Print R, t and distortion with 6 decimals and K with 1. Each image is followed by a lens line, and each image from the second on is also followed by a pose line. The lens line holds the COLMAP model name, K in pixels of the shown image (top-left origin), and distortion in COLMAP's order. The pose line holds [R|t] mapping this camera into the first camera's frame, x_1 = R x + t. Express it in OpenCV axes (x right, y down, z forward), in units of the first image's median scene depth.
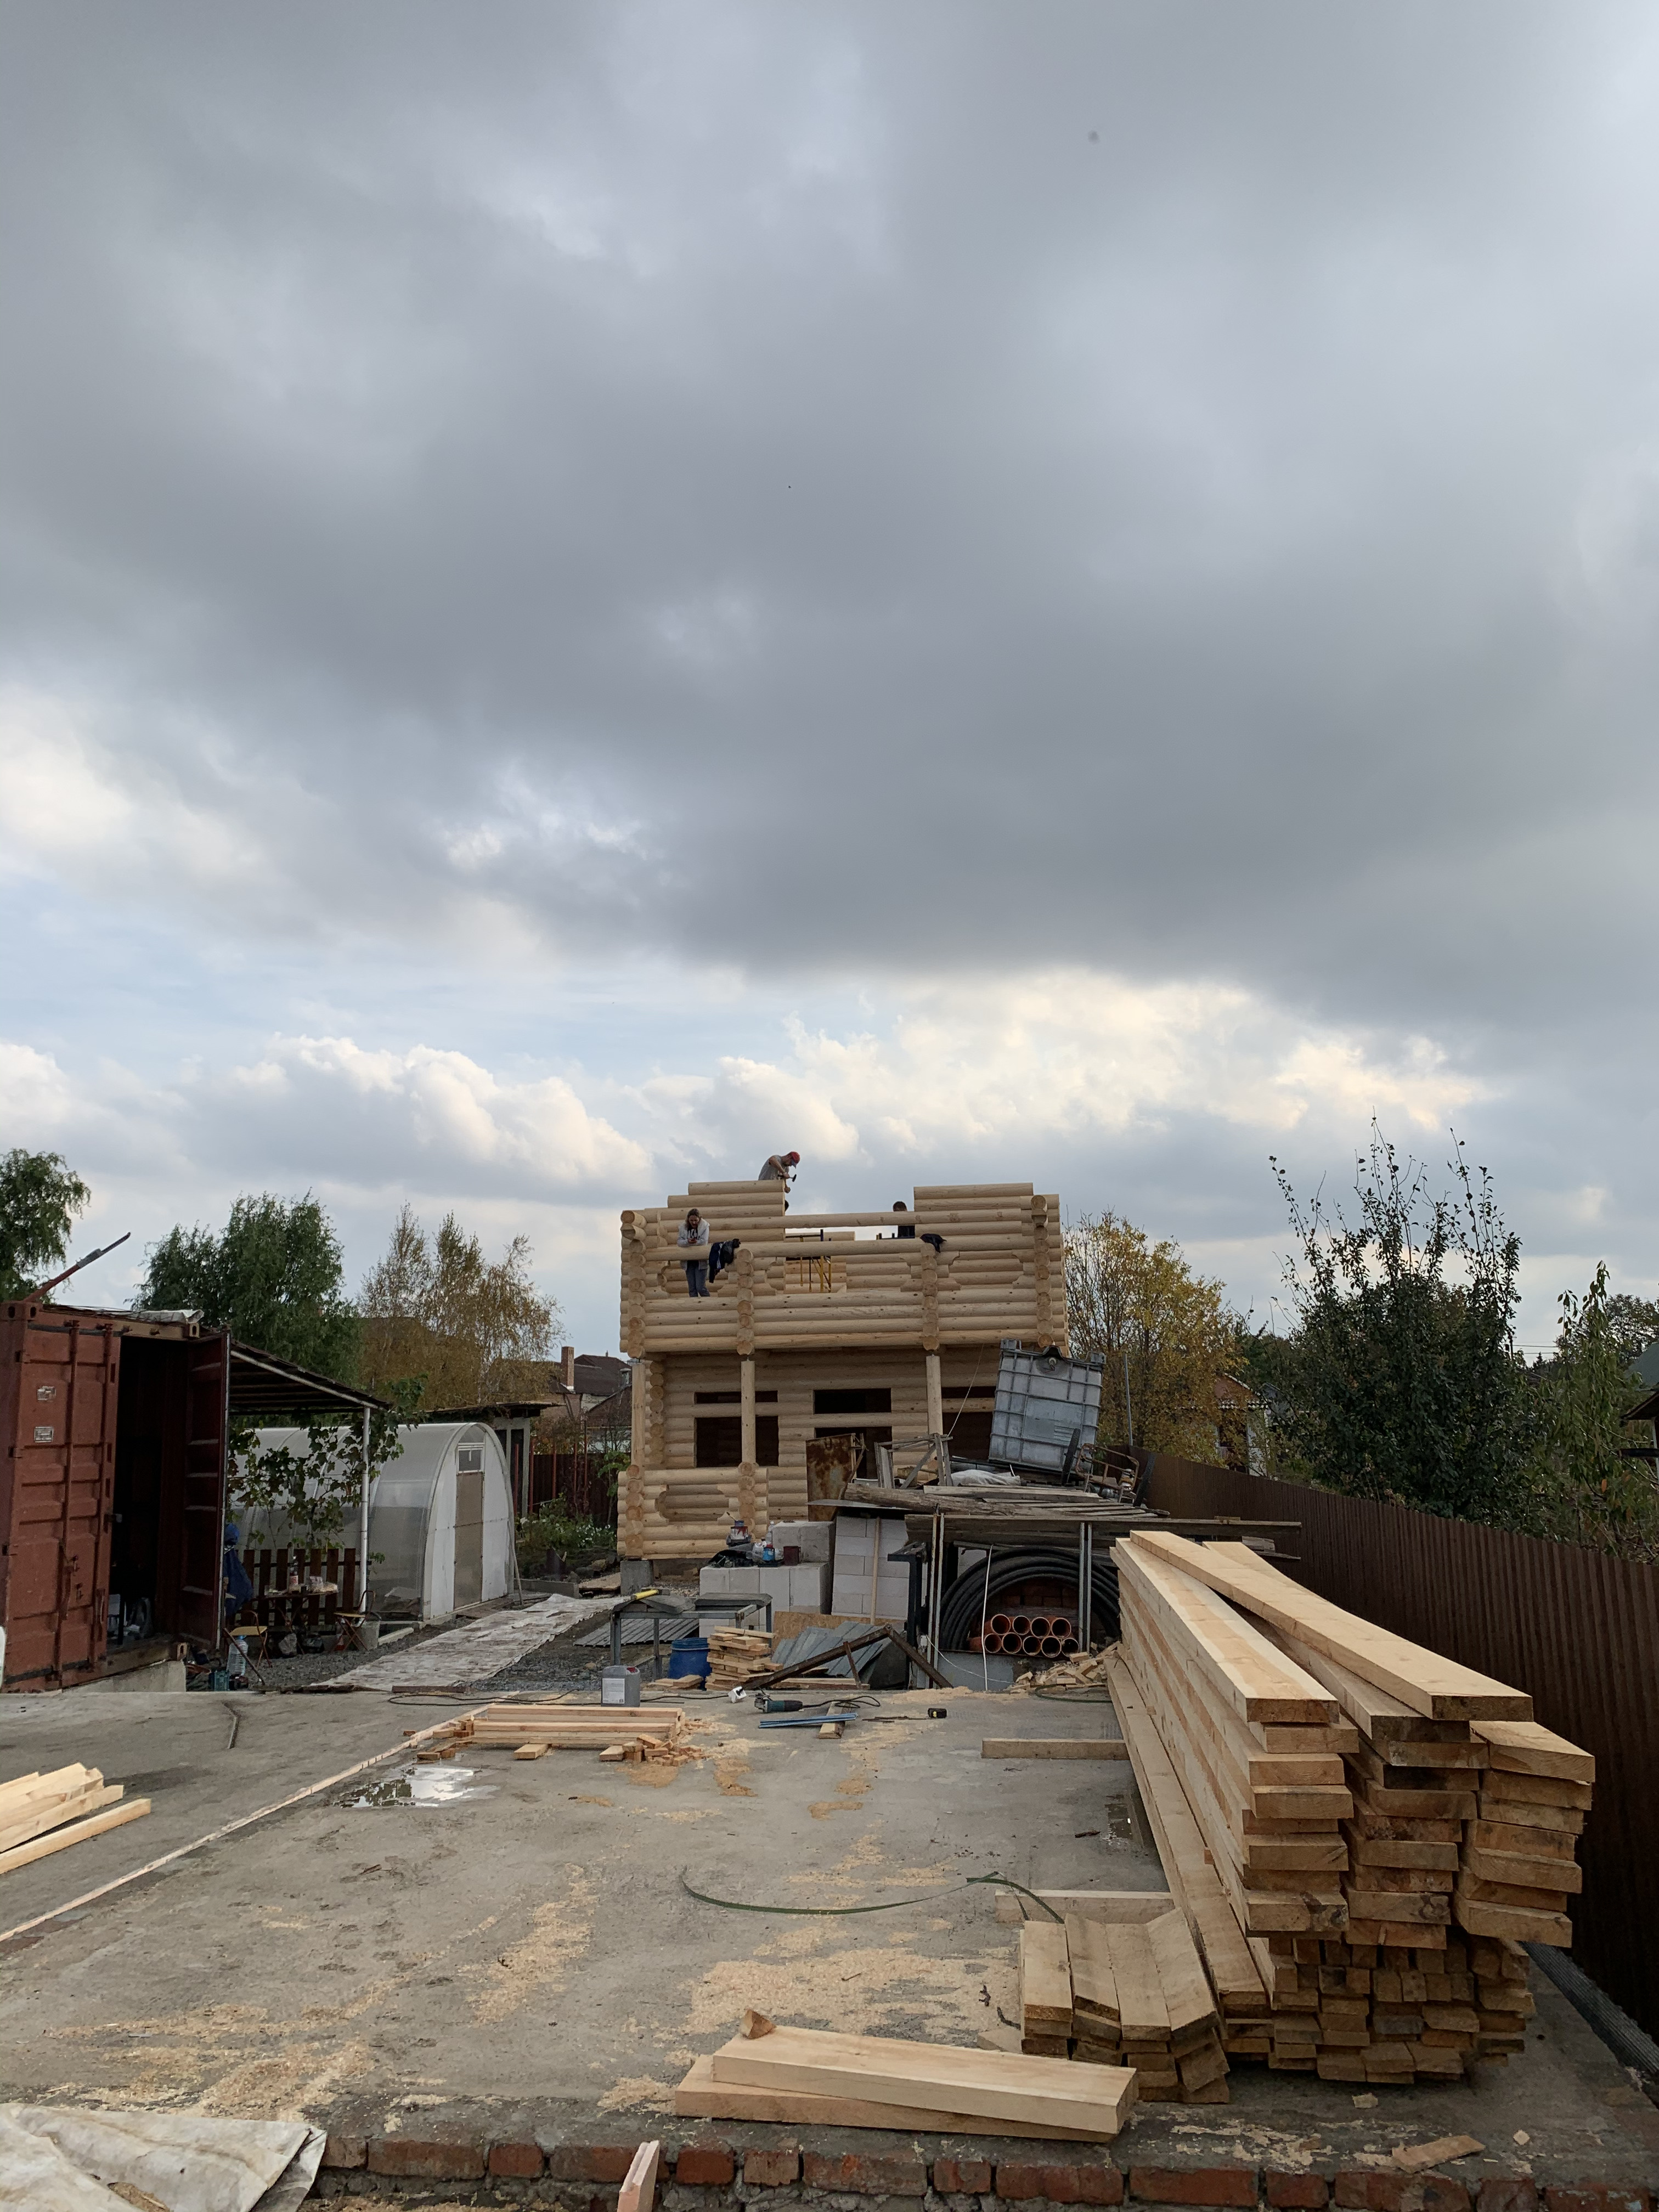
lens RADIAL K [[1671.1, 0, 829.5], [0, 1671.1, 1106.0], [0, 0, 1]] dist [0.052997, -0.000089]
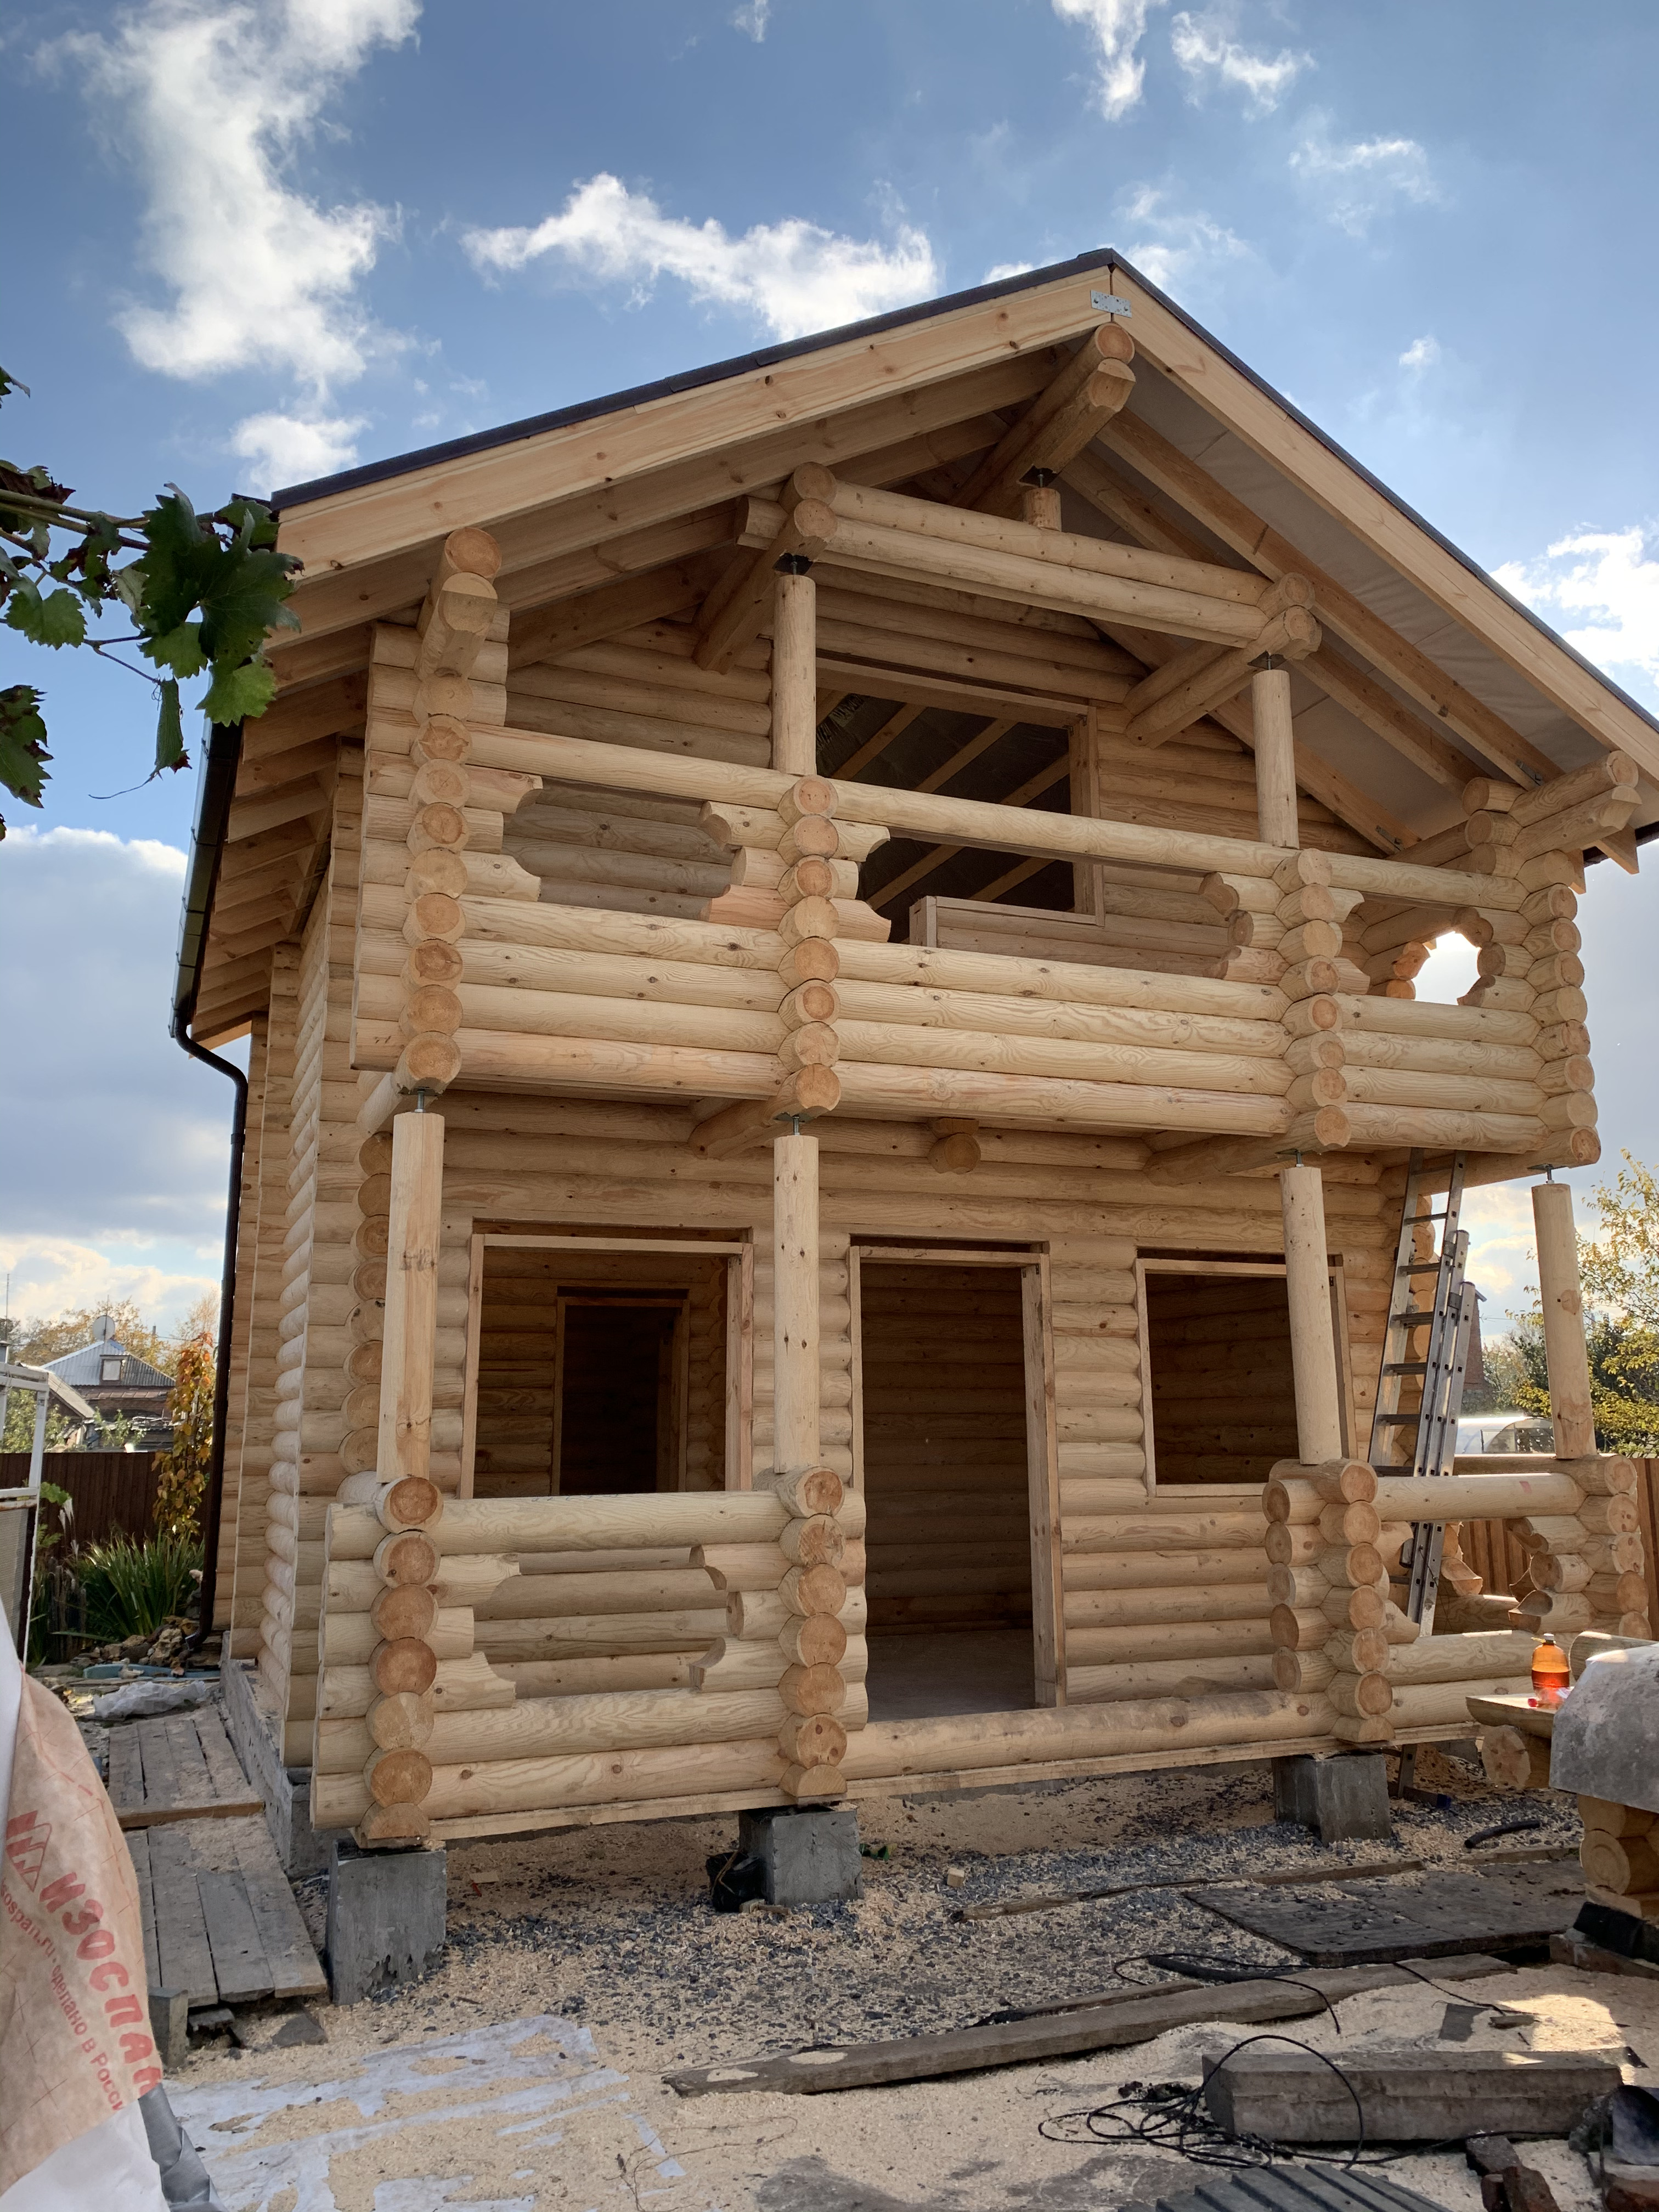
lens RADIAL K [[1653.4, 0, 844.4], [0, 1653.4, 1093.3], [0, 0, 1]] dist [-0.006802, 0.003321]
pose [[0.864196, 0.114218, 0.490020, -0.187123], [-0.099543, 0.993456, -0.056011, 0.158505], [-0.493210, -0.000374, 0.869910, 0.725851]]
